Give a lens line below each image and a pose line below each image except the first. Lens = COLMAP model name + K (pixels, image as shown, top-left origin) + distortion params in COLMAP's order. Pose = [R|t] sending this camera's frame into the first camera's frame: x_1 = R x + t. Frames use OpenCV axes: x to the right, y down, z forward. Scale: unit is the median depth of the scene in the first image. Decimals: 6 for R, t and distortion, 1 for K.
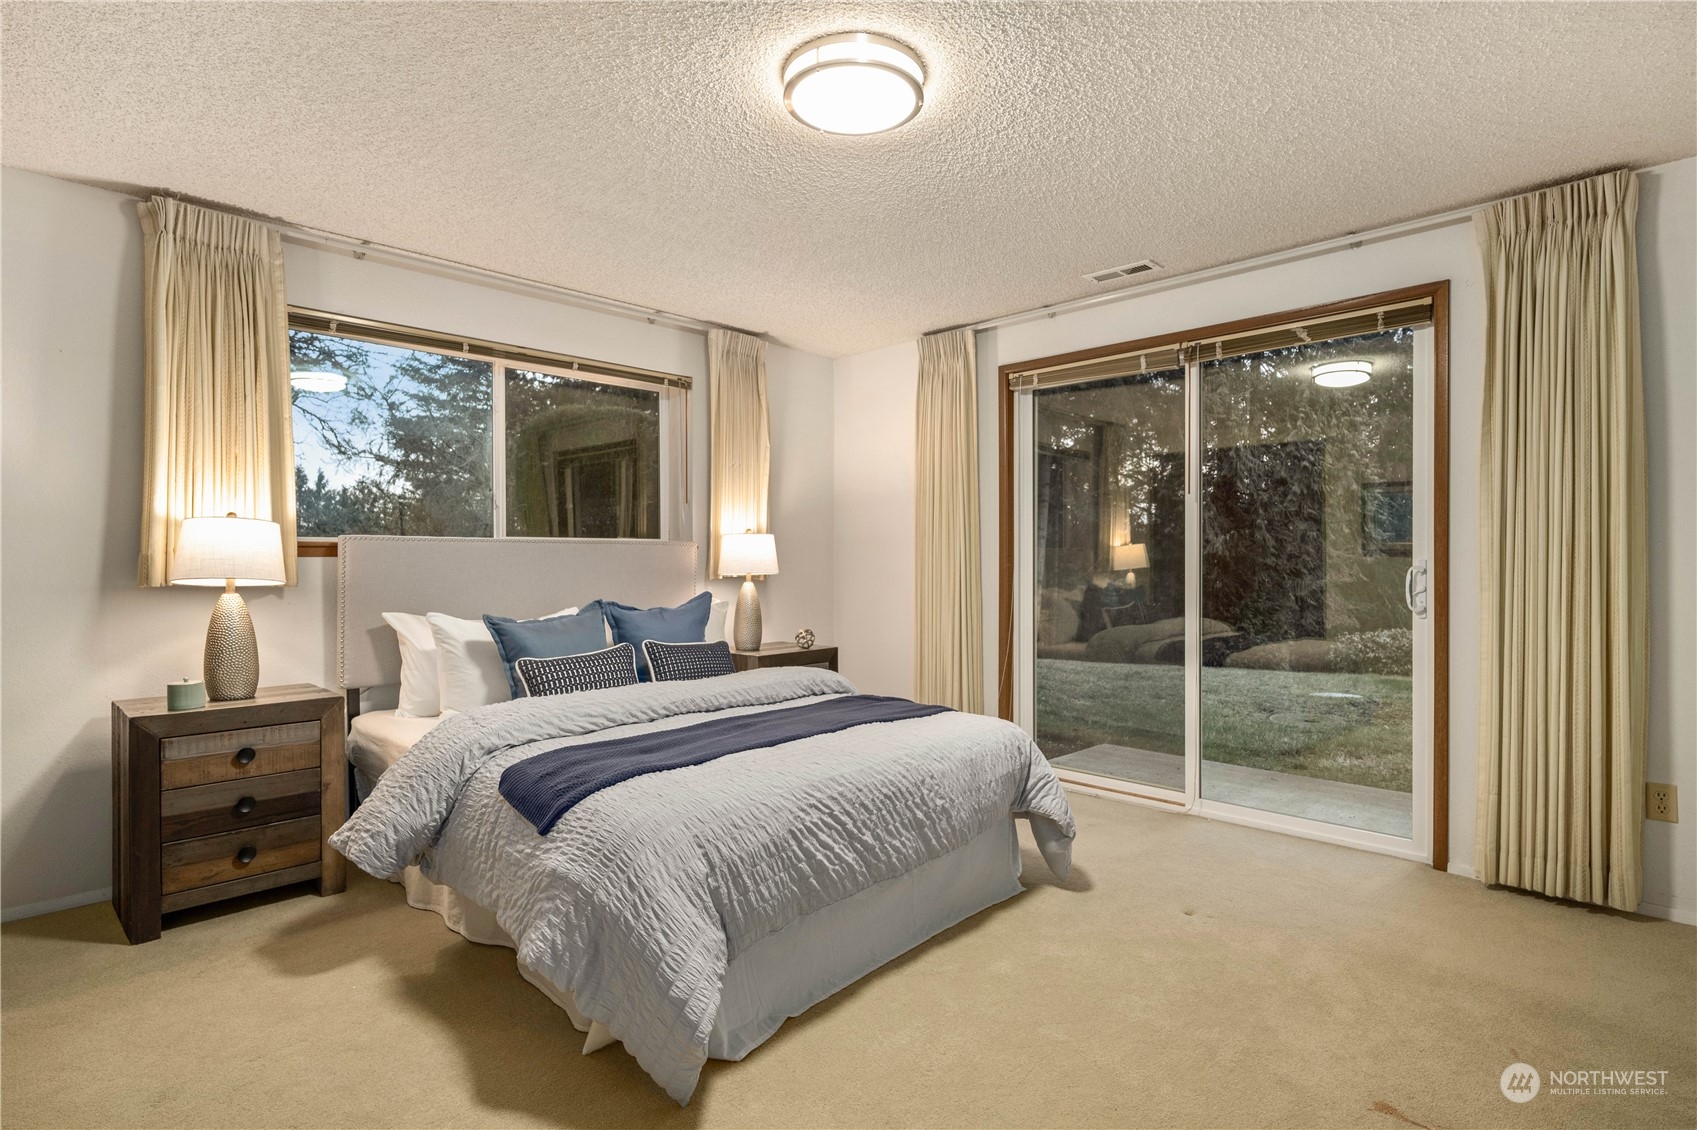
lens RADIAL K [[826.7, 0, 841.0], [0, 826.7, 564.4], [0, 0, 1]] dist [-0.000813, -0.000118]
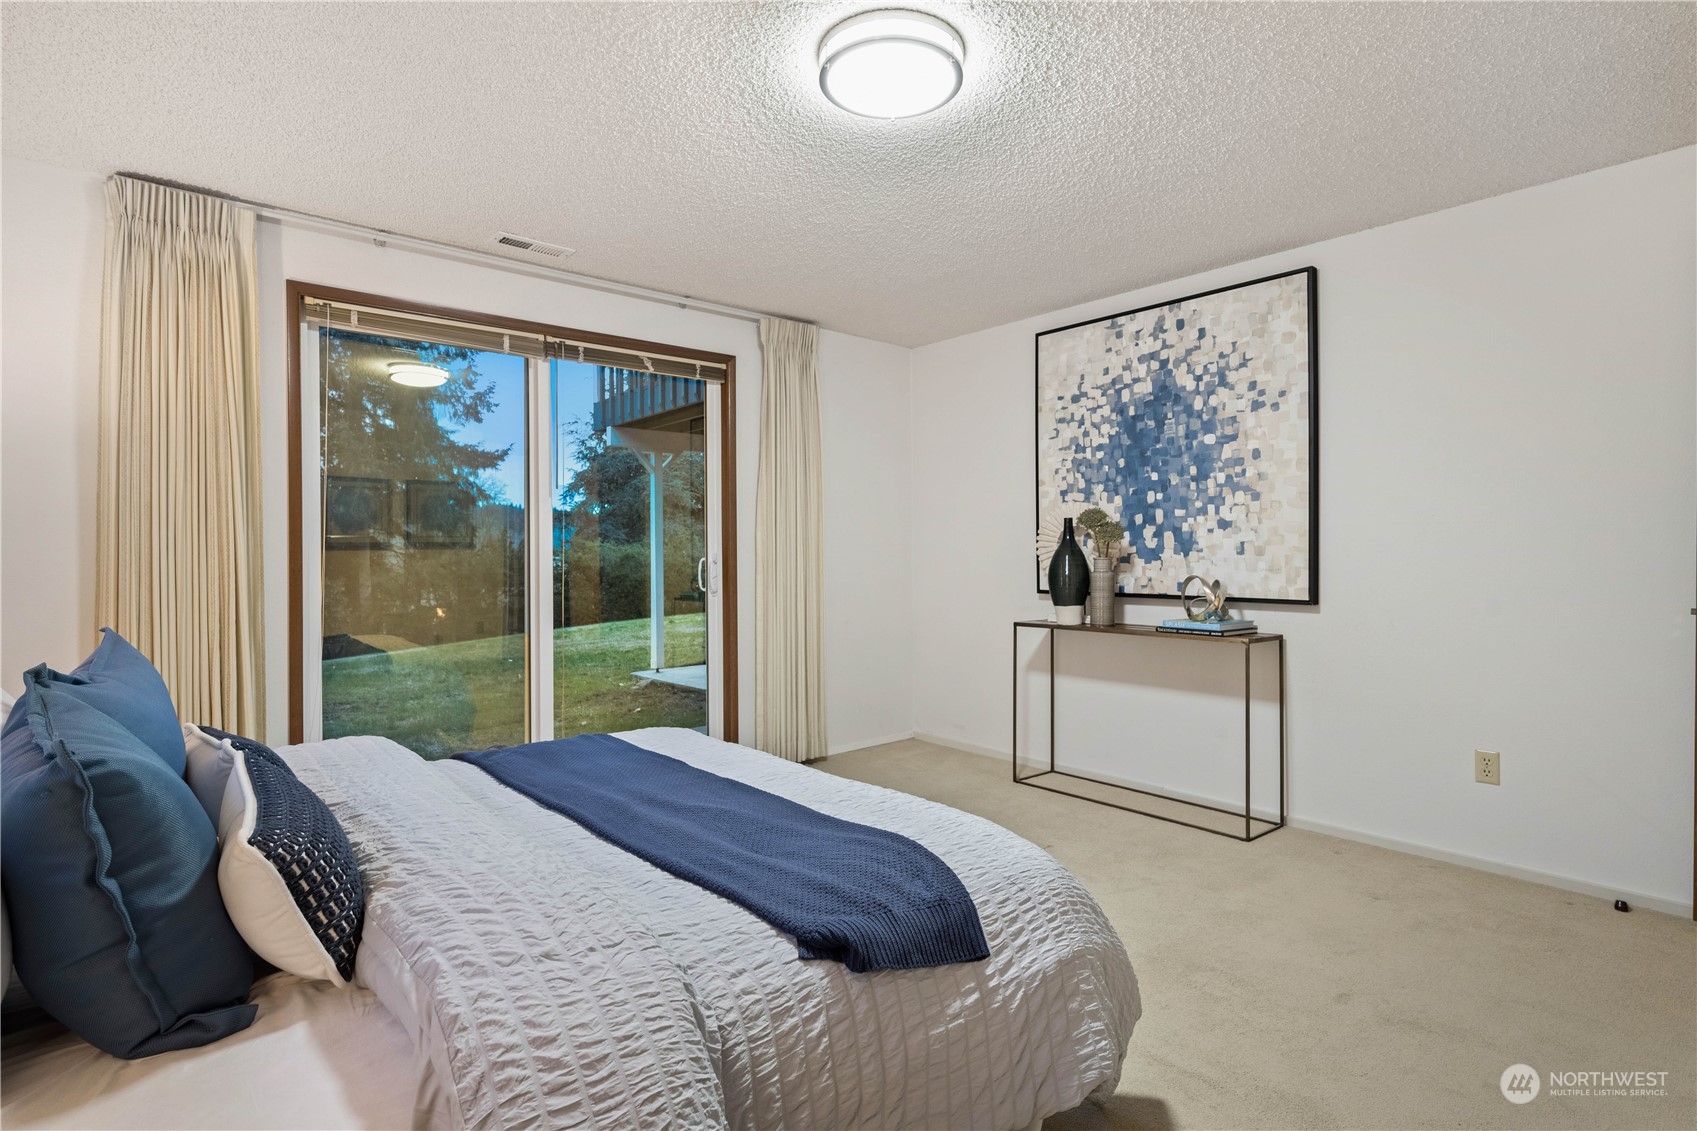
lens RADIAL K [[826.7, 0, 840.7], [0, 826.7, 555.8], [0, 0, 1]] dist [-0.000813, -0.000118]
pose [[0.108012, 0.001522, 0.994148, -0.586278], [0.017332, 0.999844, -0.003414, 0.006467], [-0.993999, 0.017600, 0.107968, 0.595491]]
